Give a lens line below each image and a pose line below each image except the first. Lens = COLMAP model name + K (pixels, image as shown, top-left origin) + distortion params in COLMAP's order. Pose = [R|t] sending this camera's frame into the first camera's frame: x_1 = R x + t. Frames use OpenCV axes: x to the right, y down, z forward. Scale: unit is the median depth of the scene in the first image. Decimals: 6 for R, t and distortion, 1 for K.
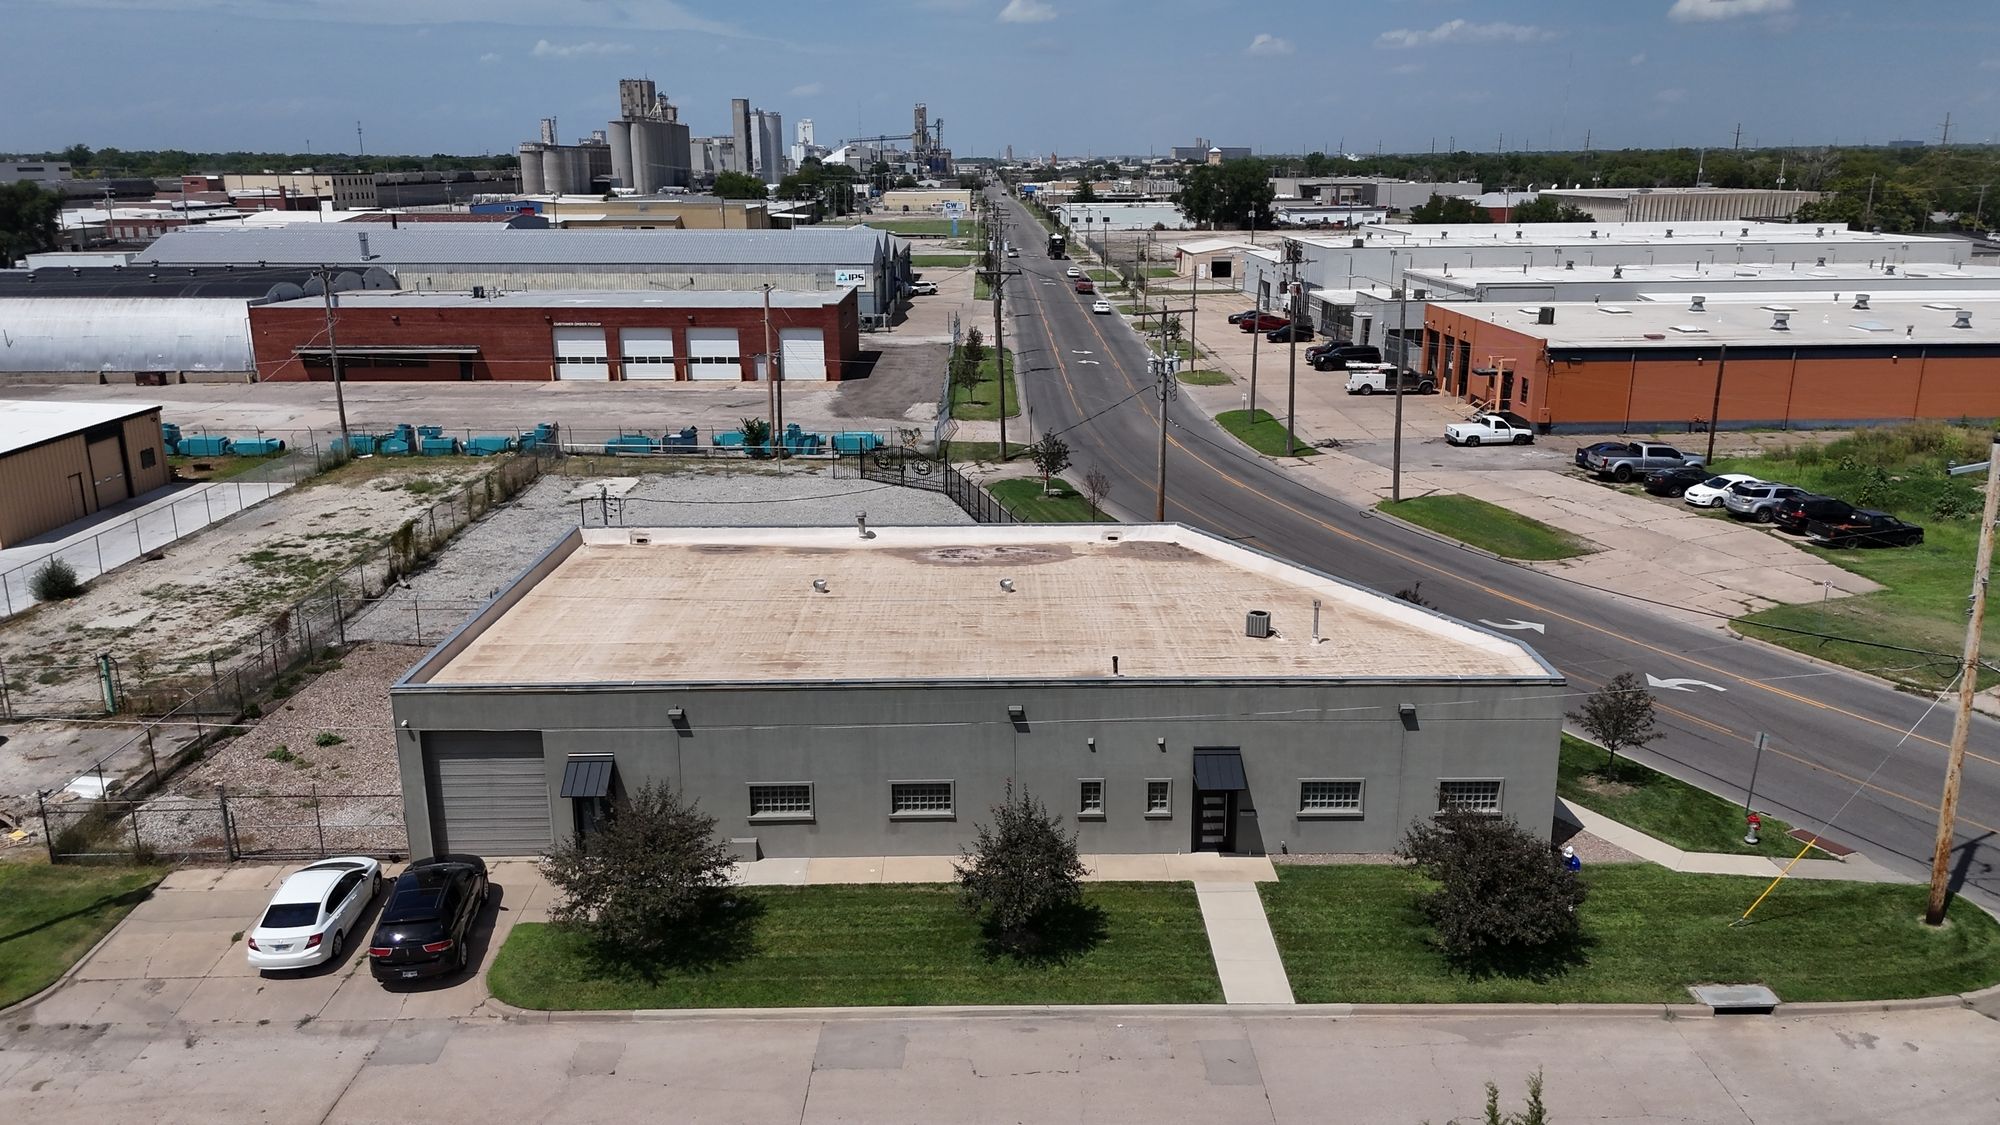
lens RADIAL K [[1478.5, 0, 1000.0], [0, 1478.5, 562.5], [0, 0, 1]] dist [0.070875, -0.069671]
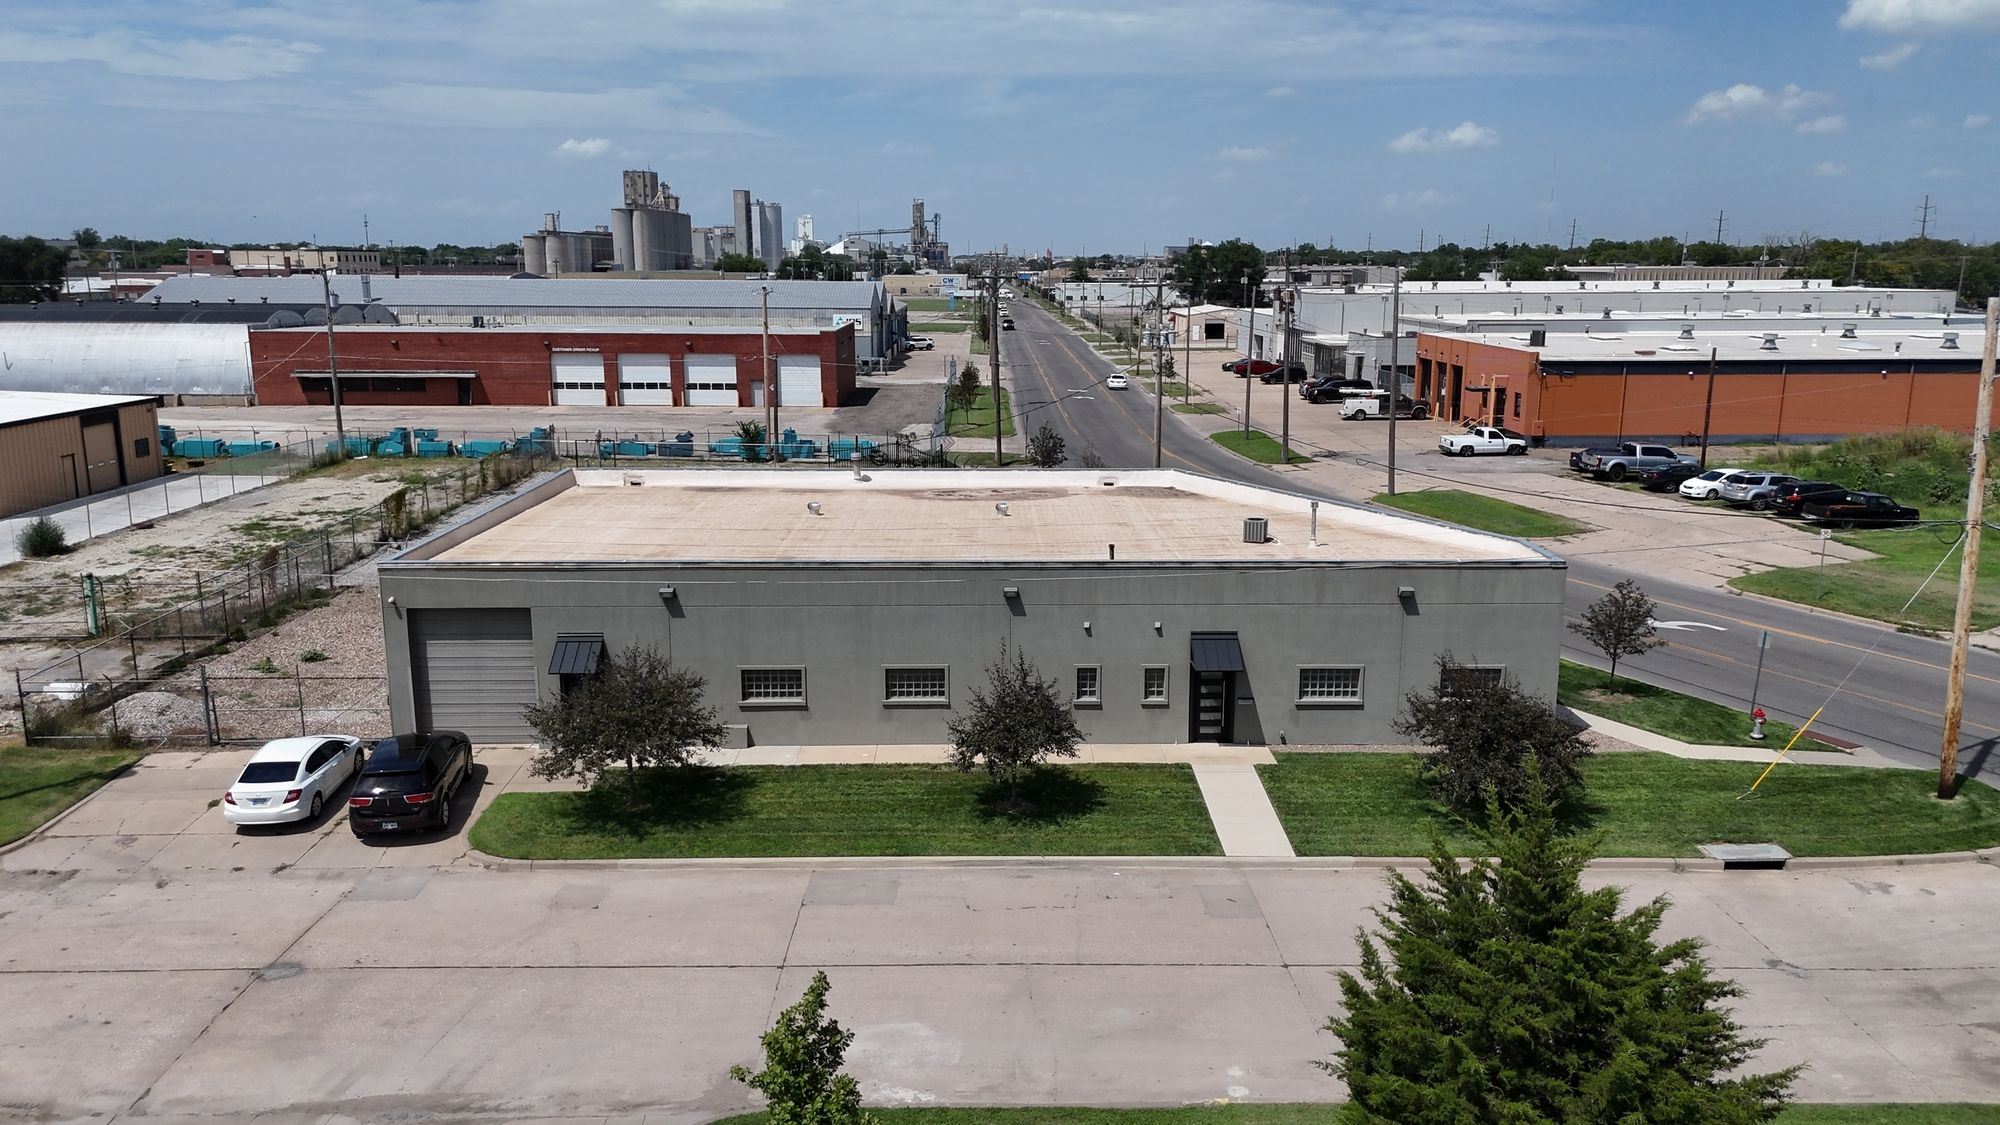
lens RADIAL K [[1478.5, 0, 1000.0], [0, 1478.5, 562.5], [0, 0, 1]] dist [0.070875, -0.069671]
pose [[0.999983, 0.004627, 0.003559, -0.000463], [-0.004393, 0.997991, -0.063197, 0.138700], [-0.003844, 0.063181, 0.997995, 0.012152]]
